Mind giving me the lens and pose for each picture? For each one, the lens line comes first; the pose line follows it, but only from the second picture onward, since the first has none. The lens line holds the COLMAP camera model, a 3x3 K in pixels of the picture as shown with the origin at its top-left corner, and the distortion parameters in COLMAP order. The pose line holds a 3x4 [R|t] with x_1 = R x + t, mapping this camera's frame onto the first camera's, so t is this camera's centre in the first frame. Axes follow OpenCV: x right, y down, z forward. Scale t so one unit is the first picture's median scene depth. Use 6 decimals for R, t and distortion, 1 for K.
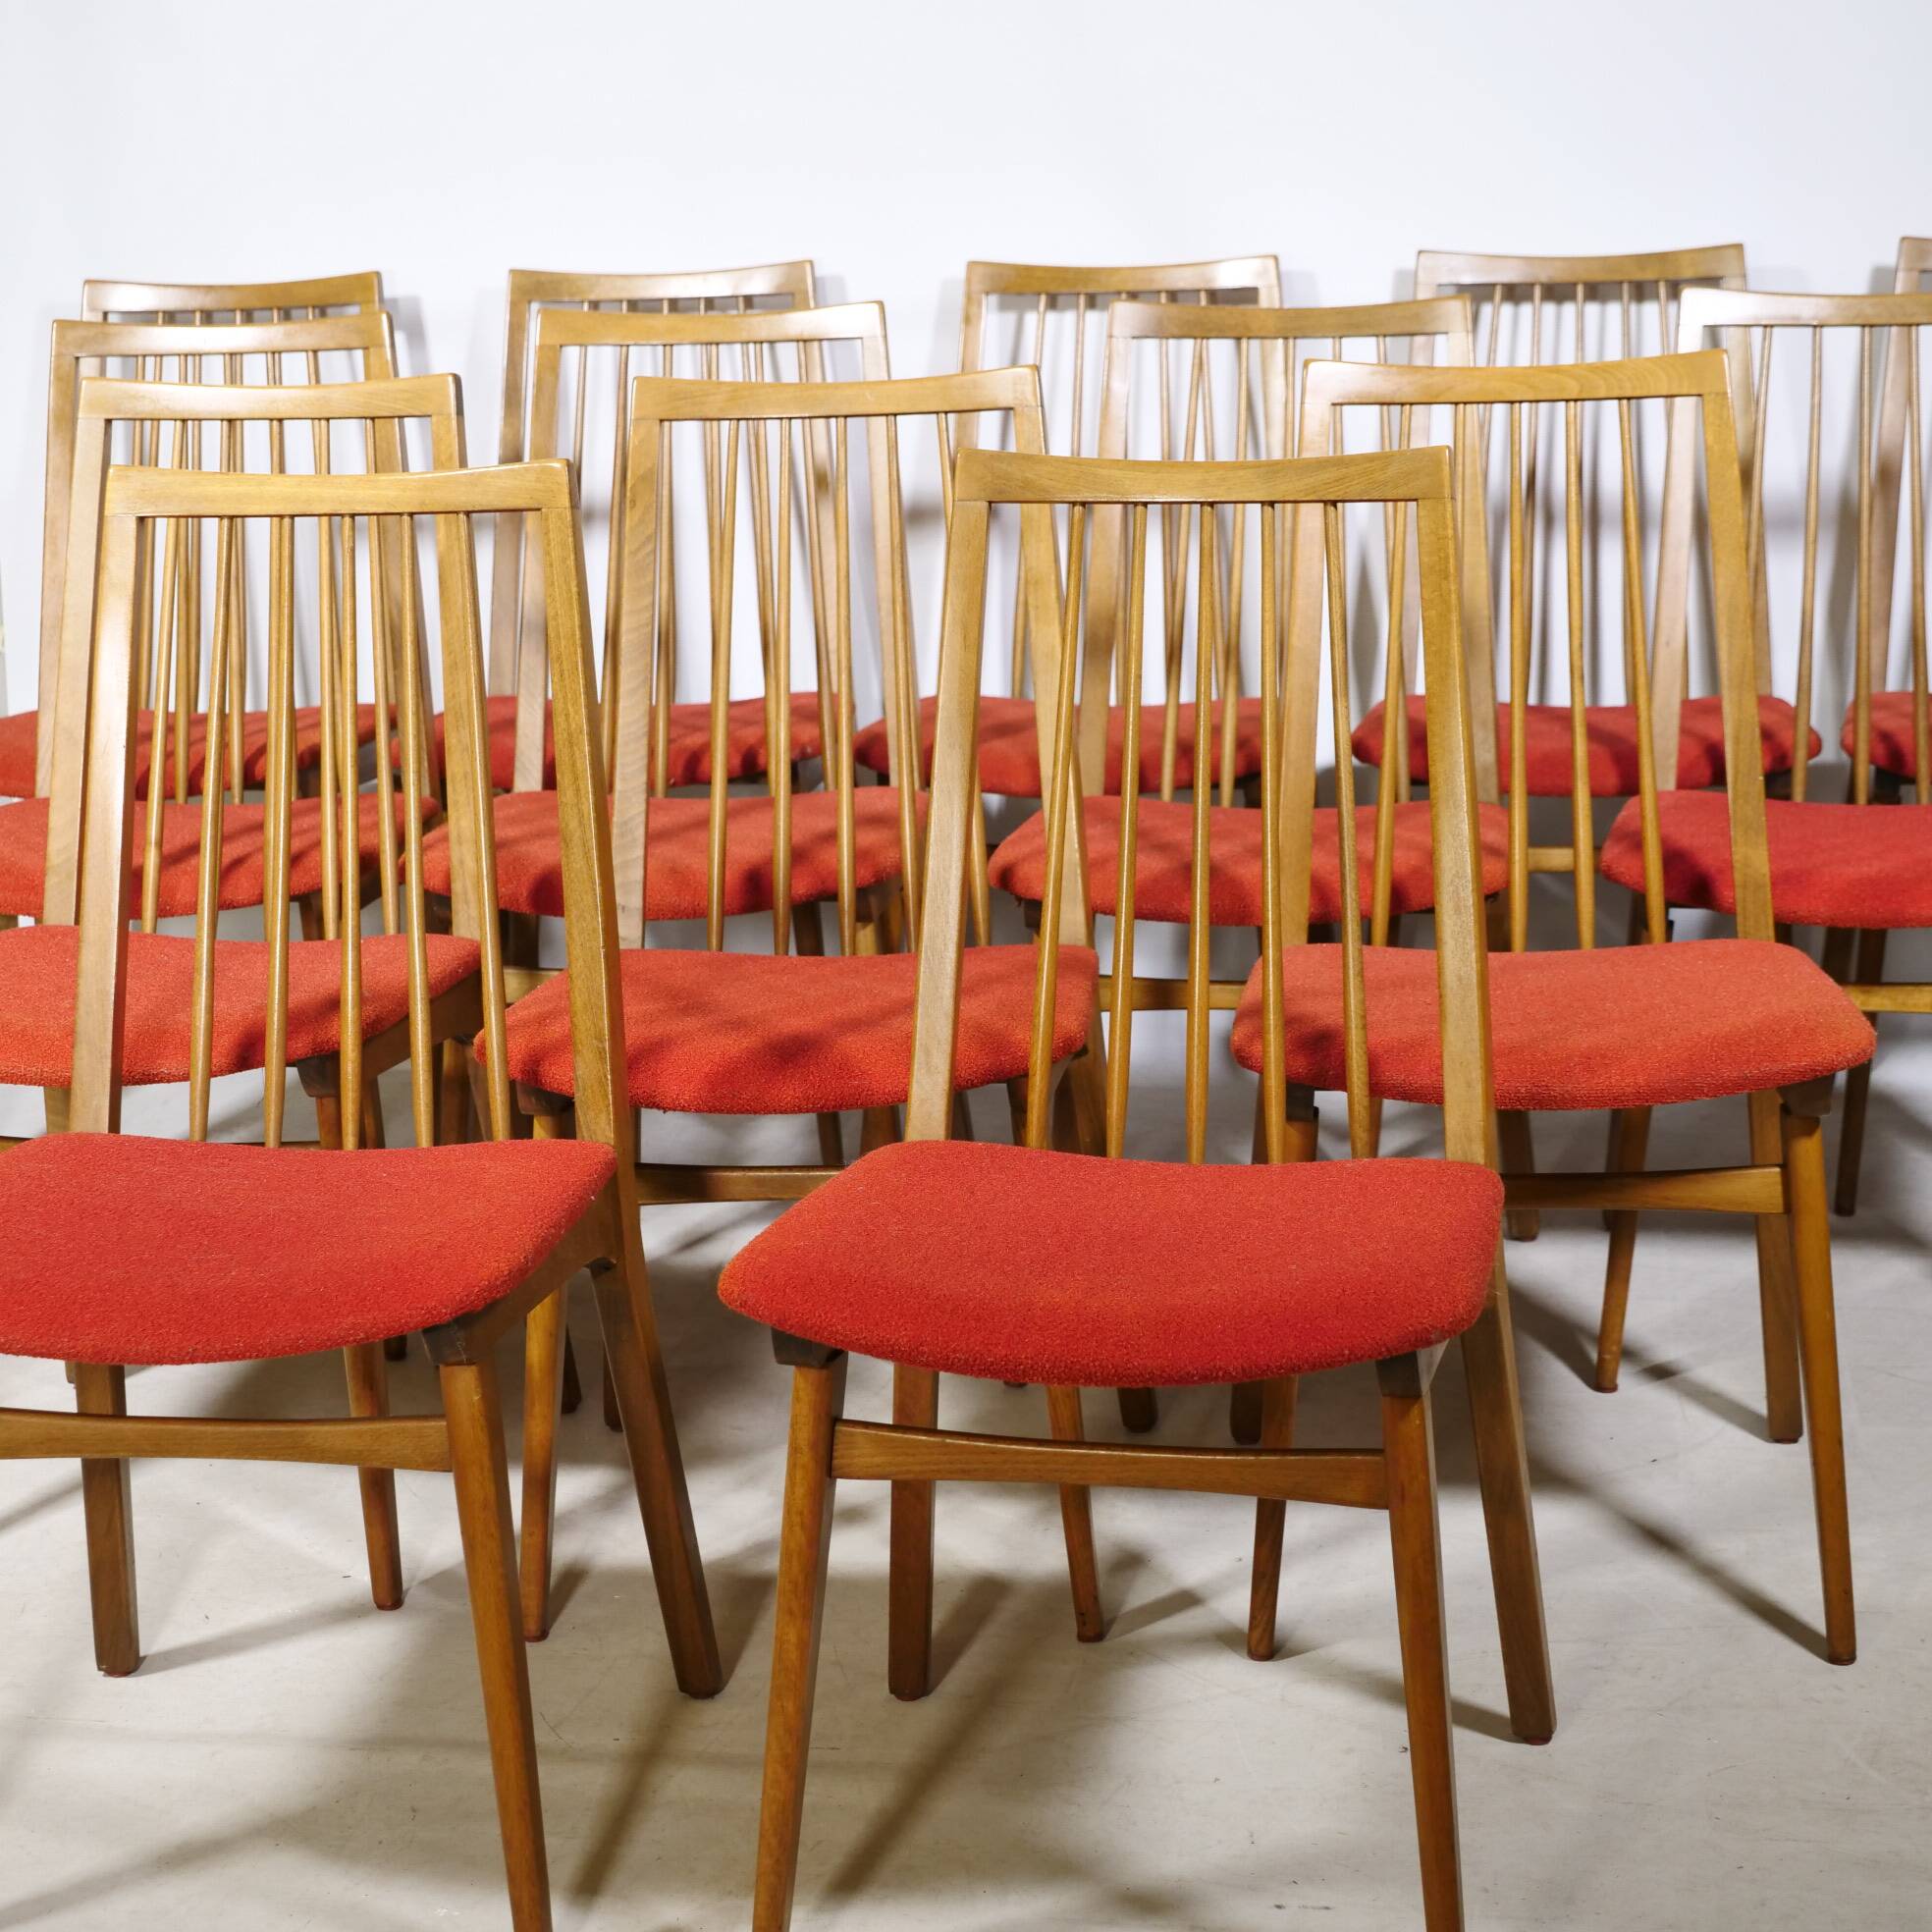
lens RADIAL K [[3603.8, 0, 966.0], [0, 3603.8, 966.0], [0, 0, 1]] dist [-0.051277, 0.269803]
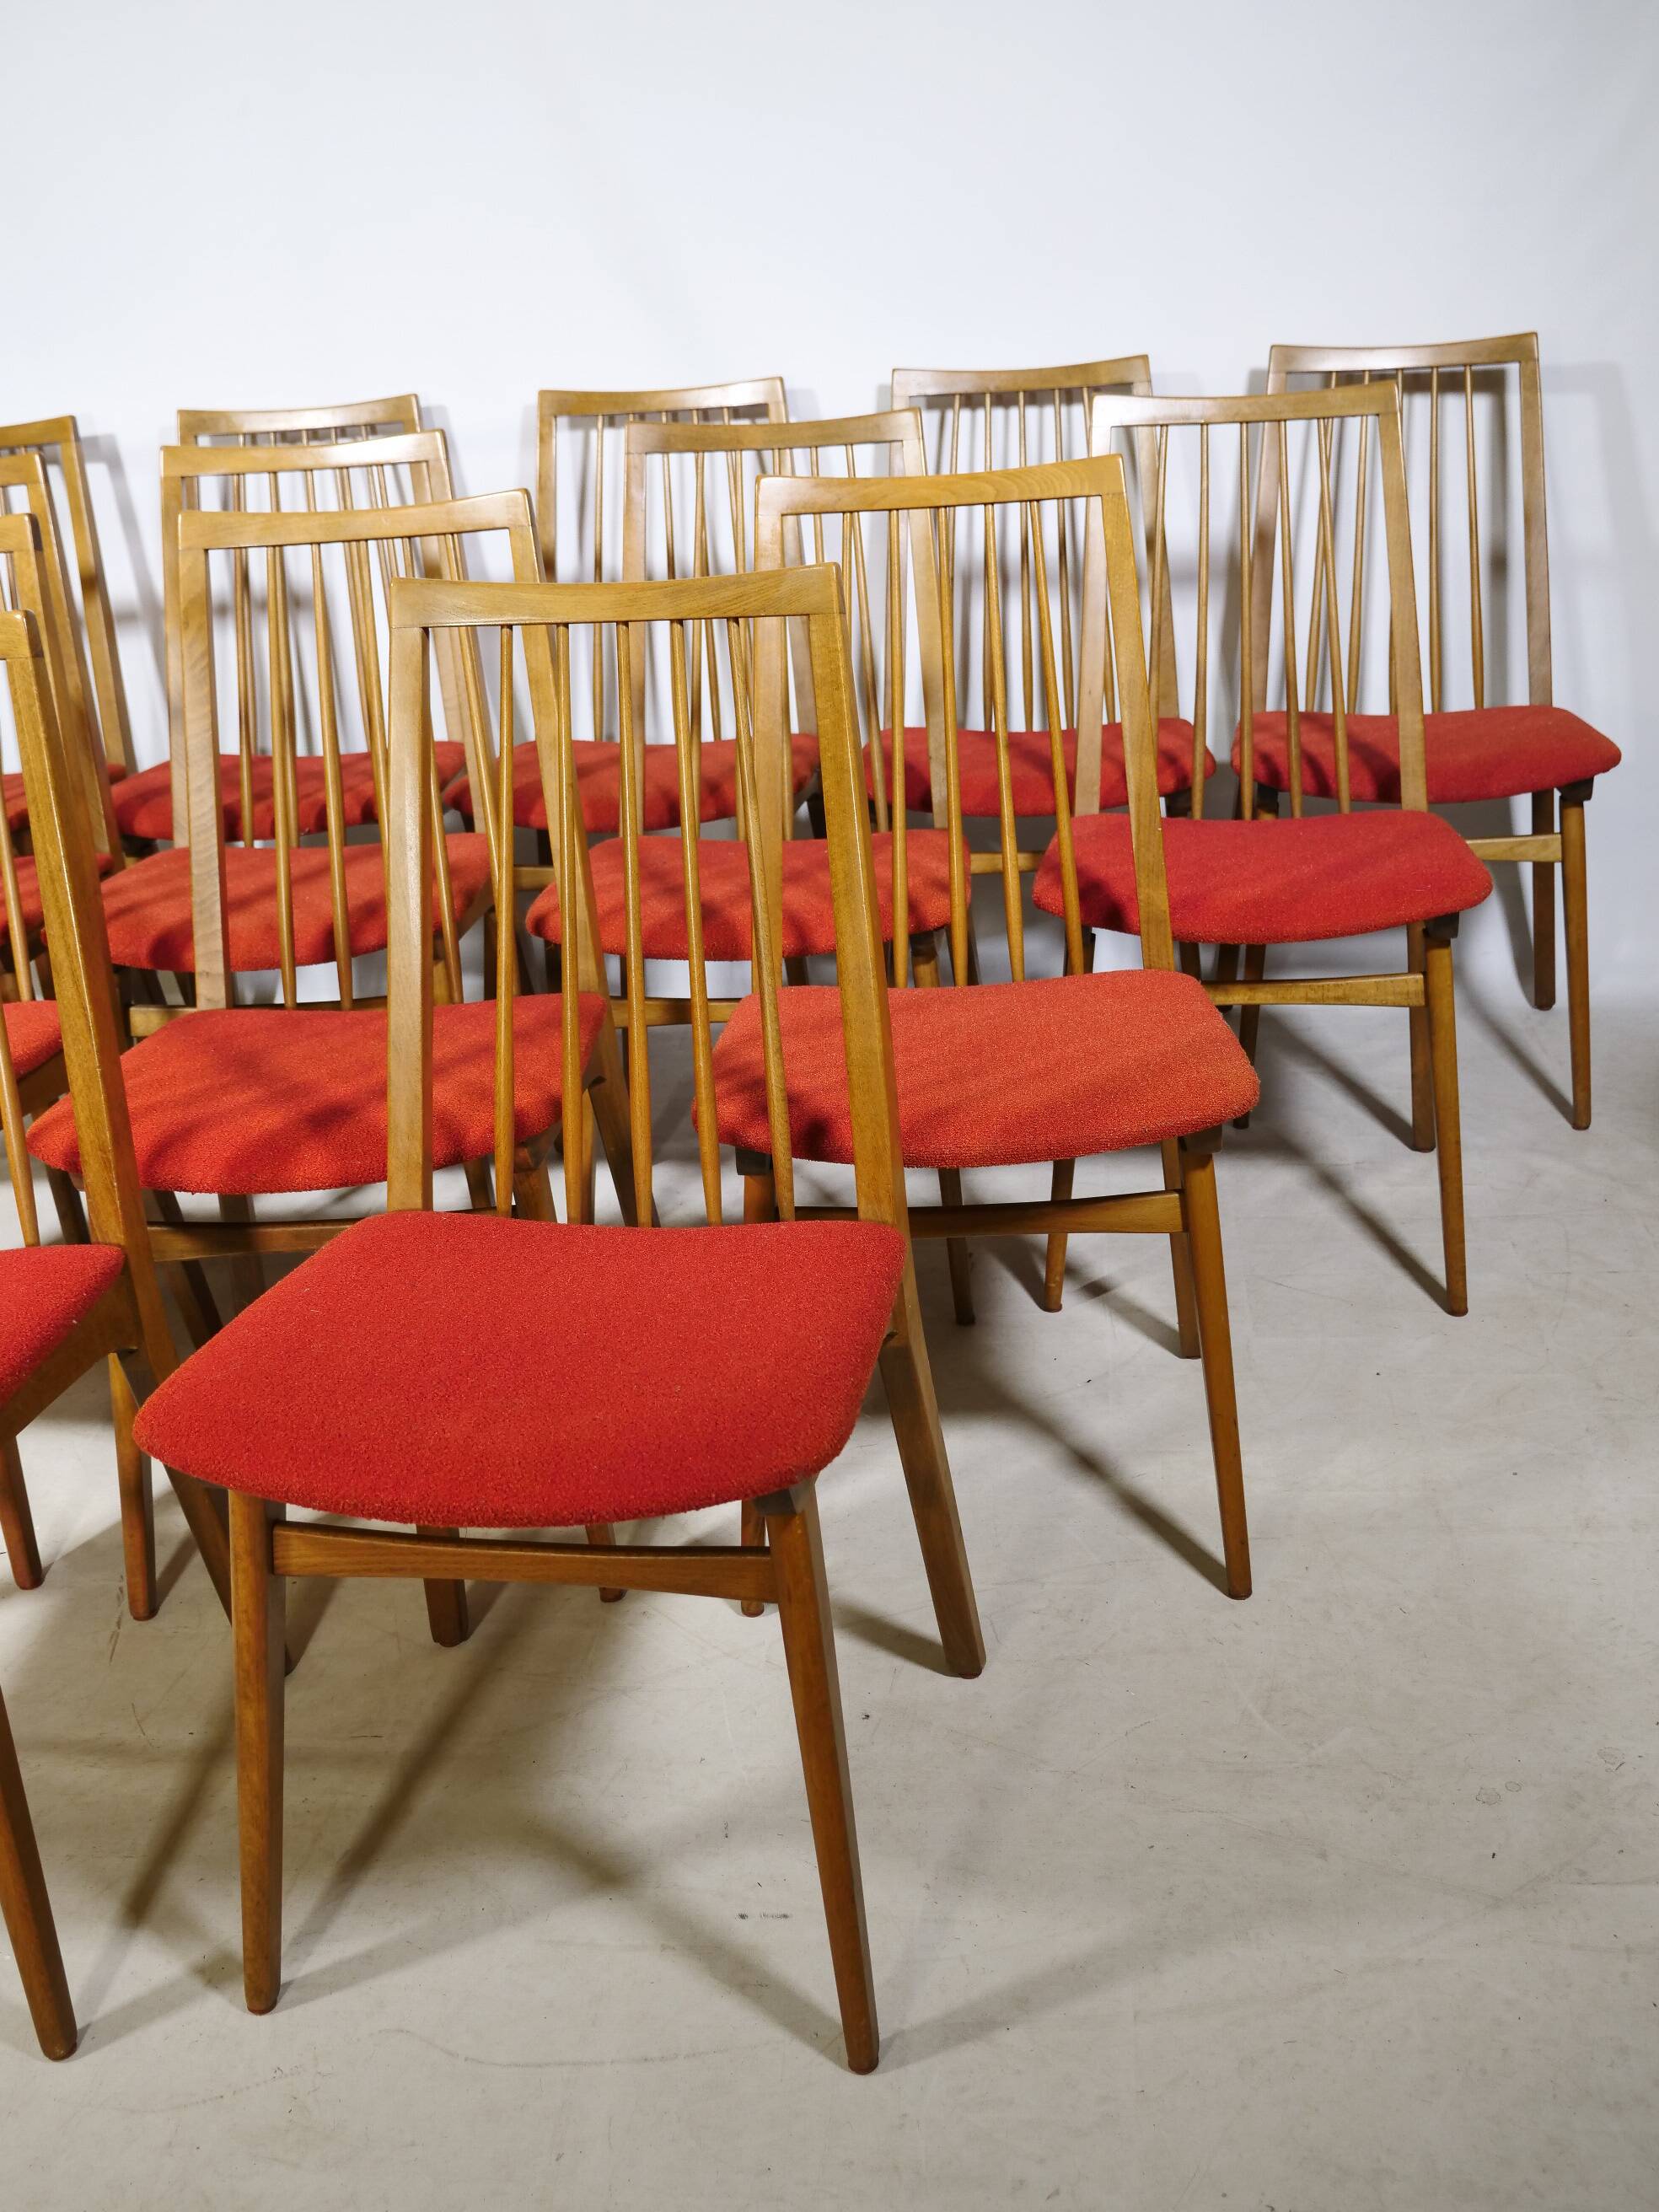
lens RADIAL K [[2178.5, 0, 829.5], [0, 2178.5, 1106.0], [0, 0, 1]] dist [-0.017851, -0.009794]
pose [[0.997755, -0.049465, 0.045157, 0.065248], [0.043119, 0.990304, 0.132054, -0.051706], [-0.051251, -0.129810, 0.990213, 0.246309]]
